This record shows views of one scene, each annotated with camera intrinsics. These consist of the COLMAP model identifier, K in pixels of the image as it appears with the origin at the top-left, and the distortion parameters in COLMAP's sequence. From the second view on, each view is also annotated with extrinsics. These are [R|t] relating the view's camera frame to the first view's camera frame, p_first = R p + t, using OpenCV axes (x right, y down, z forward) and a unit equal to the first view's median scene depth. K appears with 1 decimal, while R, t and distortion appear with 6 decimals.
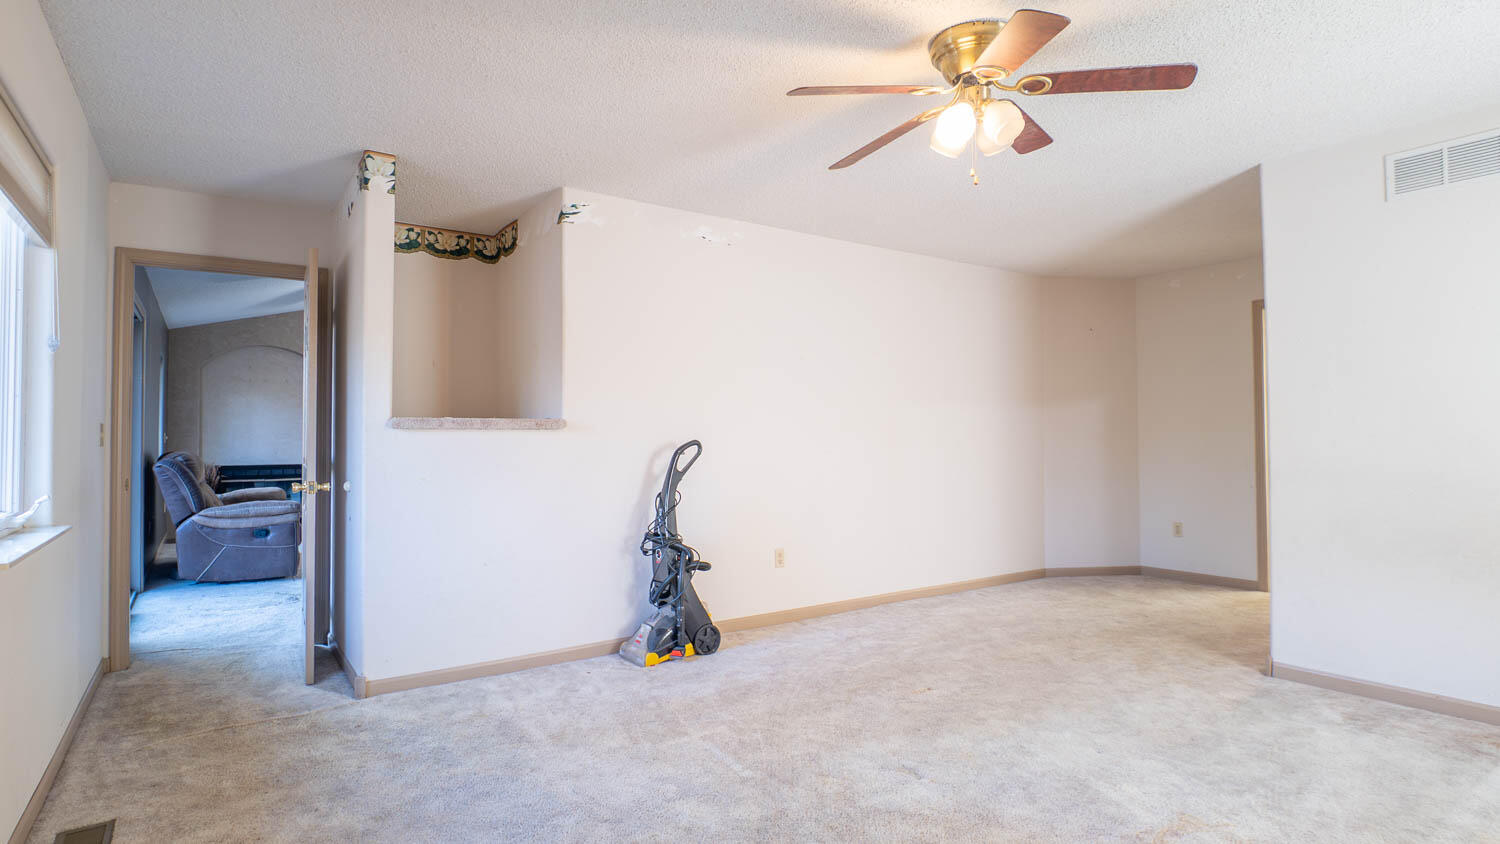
lens RADIAL K [[785.6, 0, 750.5], [0, 785.6, 414.2], [0, 0, 1]] dist [-0.002271, -0.008466]
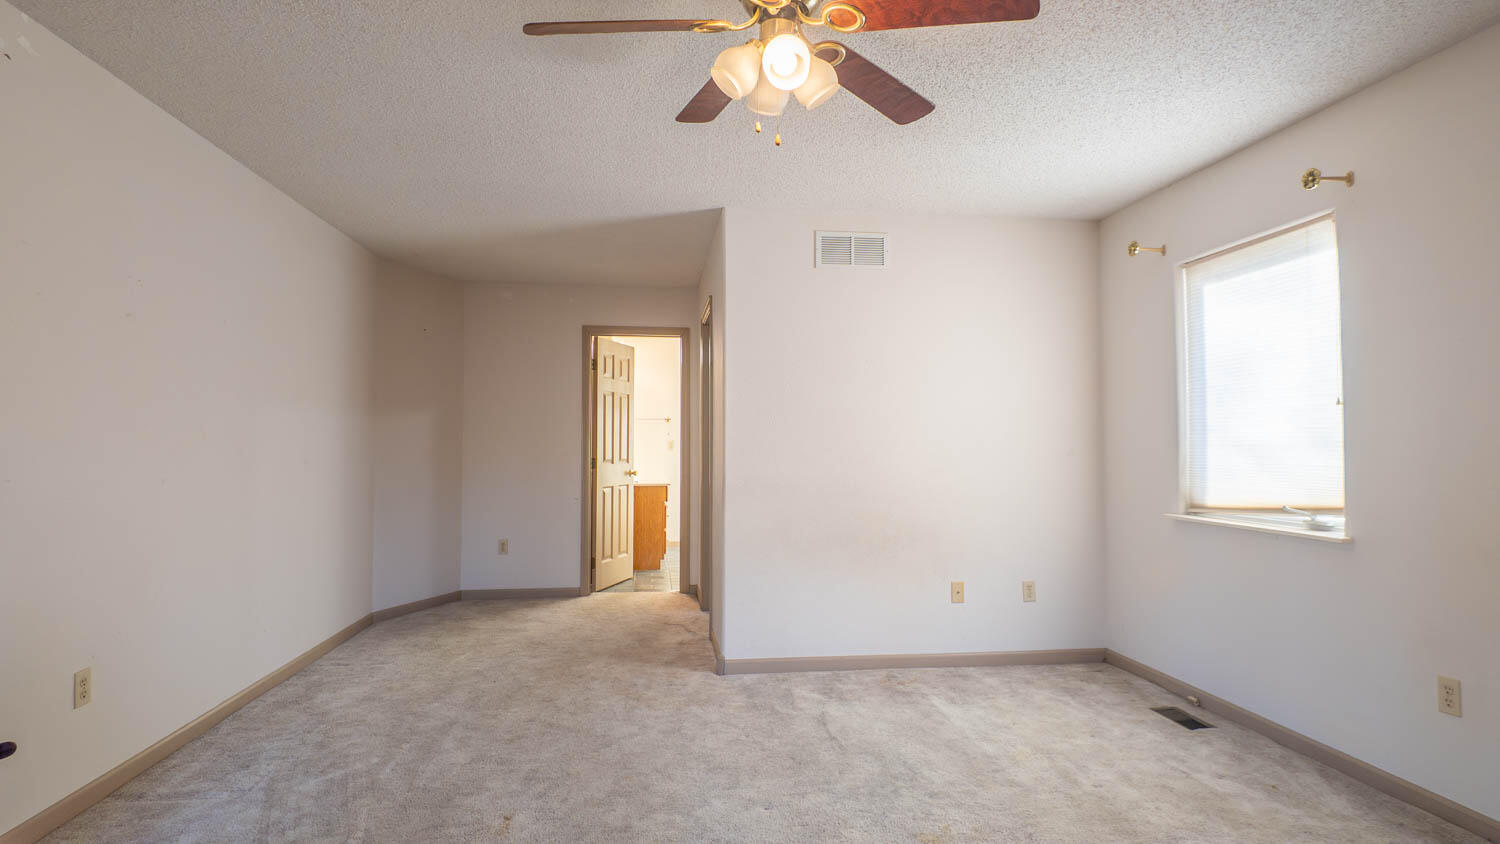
lens RADIAL K [[780.9, 0, 743.5], [0, 780.9, 419.8], [0, 0, 1]] dist [0.052430, -0.059769]
pose [[0.465732, 0.026956, 0.884515, -0.328799], [-0.027704, 0.999490, -0.015872, -0.006540], [-0.884492, -0.017113, 0.466241, 0.500322]]
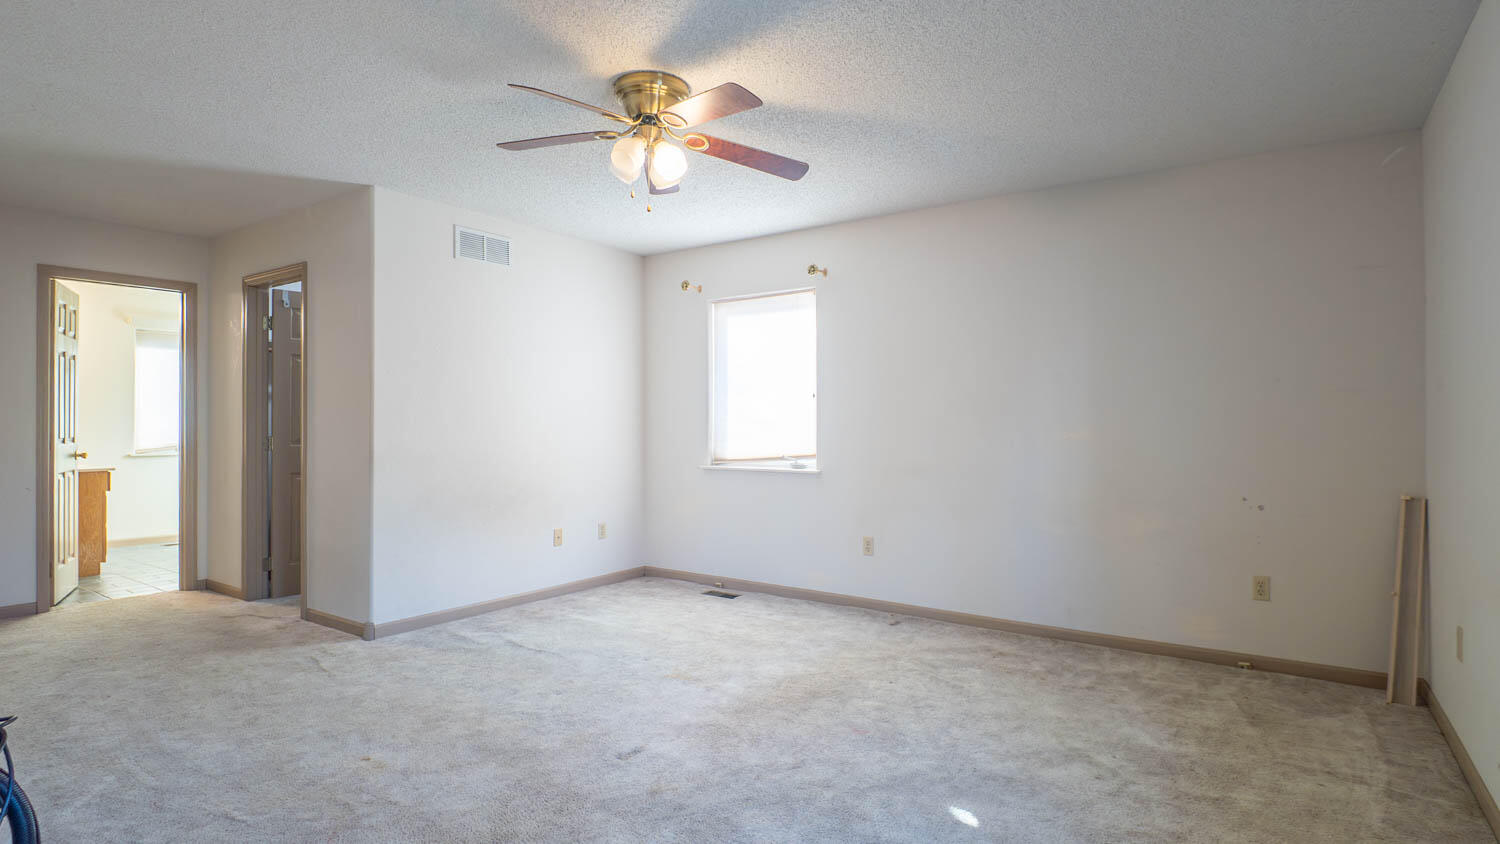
lens RADIAL K [[790.0, 0, 748.2], [0, 790.0, 425.9], [0, 0, 1]] dist [-0.000328, -0.000577]
pose [[-0.351211, -0.001156, 0.936296, -0.653281], [-0.031306, 0.999455, -0.010510, 0.020643], [-0.935773, -0.033003, -0.351056, 0.967938]]
